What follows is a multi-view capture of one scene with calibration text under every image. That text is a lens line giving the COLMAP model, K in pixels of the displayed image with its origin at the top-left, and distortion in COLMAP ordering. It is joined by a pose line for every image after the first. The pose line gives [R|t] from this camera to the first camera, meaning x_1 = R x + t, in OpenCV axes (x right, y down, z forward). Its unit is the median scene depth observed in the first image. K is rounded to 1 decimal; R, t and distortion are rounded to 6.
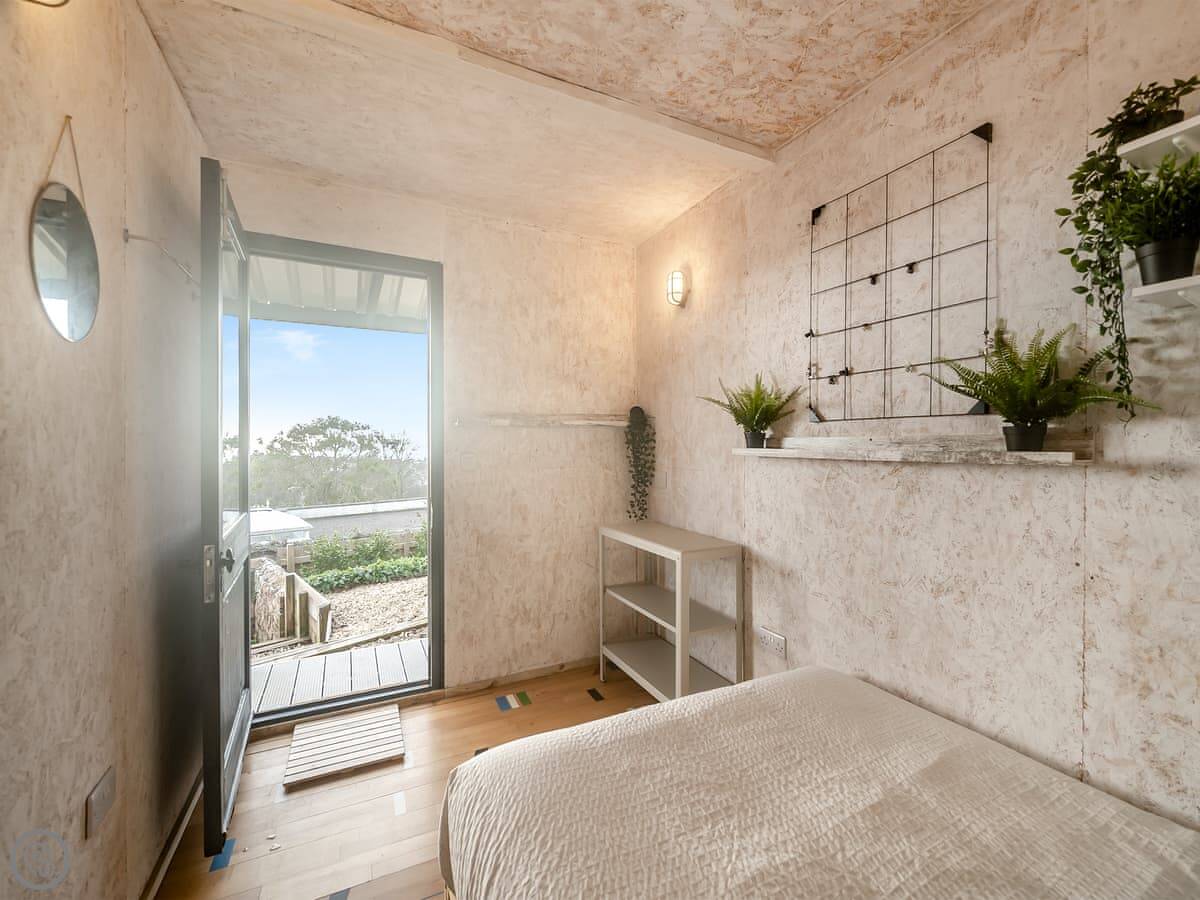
lens RADIAL K [[487.5, 0, 595.2], [0, 487.5, 446.9], [0, 0, 1]] dist [-0.002482, -0.002176]
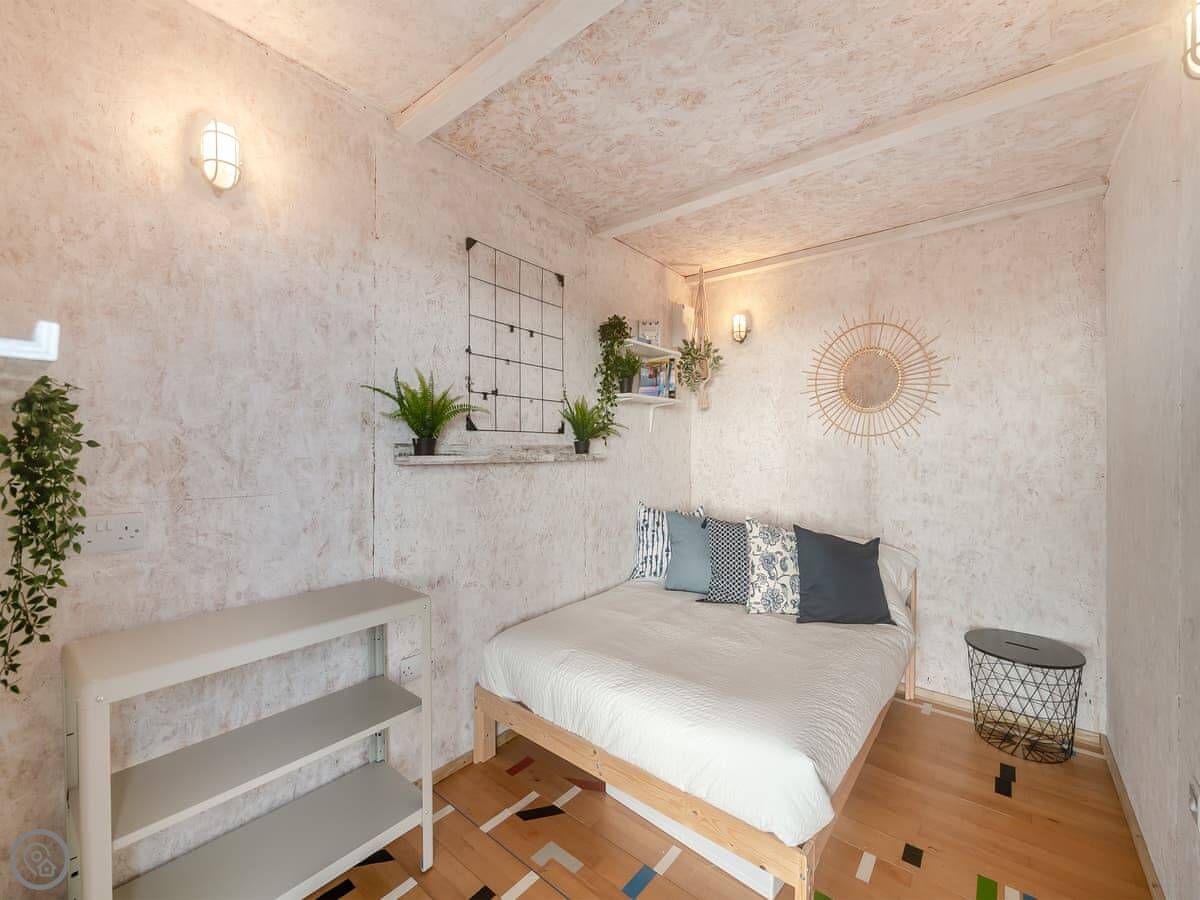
lens RADIAL K [[487.5, 0, 595.2], [0, 487.5, 446.9], [0, 0, 1]] dist [-0.002482, -0.002176]
pose [[-0.411929, -0.009672, 0.911165, -0.723759], [-0.003501, 0.999953, 0.009032, -0.026222], [-0.911209, 0.000531, -0.411943, 1.275189]]
